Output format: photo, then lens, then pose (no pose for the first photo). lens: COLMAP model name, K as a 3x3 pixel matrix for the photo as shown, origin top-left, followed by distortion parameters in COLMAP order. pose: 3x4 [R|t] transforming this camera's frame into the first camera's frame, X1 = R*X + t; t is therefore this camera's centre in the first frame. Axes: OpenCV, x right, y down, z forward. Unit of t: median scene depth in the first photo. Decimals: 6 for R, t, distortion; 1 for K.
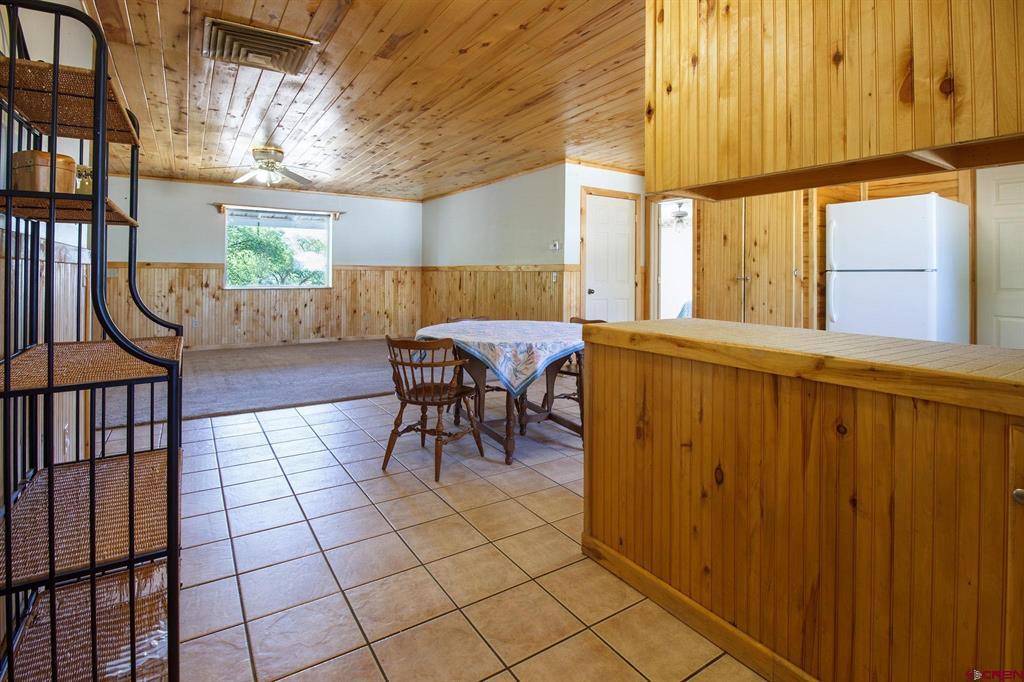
lens RADIAL K [[501.5, 0, 512.4], [0, 501.5, 270.9], [0, 0, 1]] dist [0.000068, -0.007651]
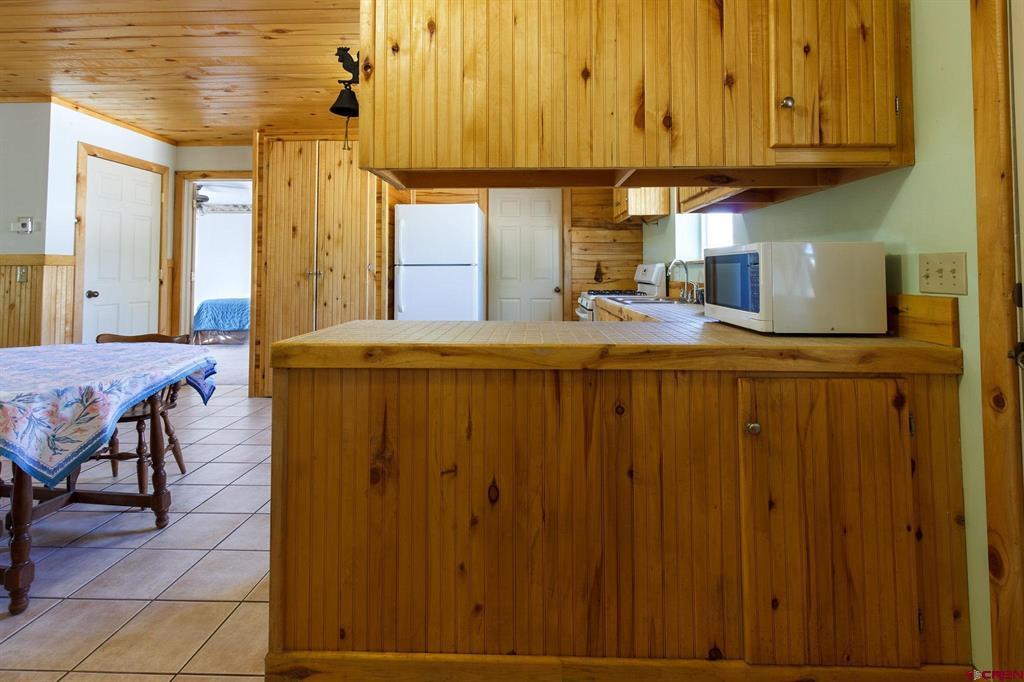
lens RADIAL K [[504.1, 0, 514.2], [0, 504.1, 252.1], [0, 0, 1]] dist [0.000074, 0.001330]
pose [[0.577250, 0.020737, 0.816304, -0.278504], [0.000003, 0.999677, -0.025398, -0.001359], [-0.816567, 0.014663, 0.577064, 0.392117]]
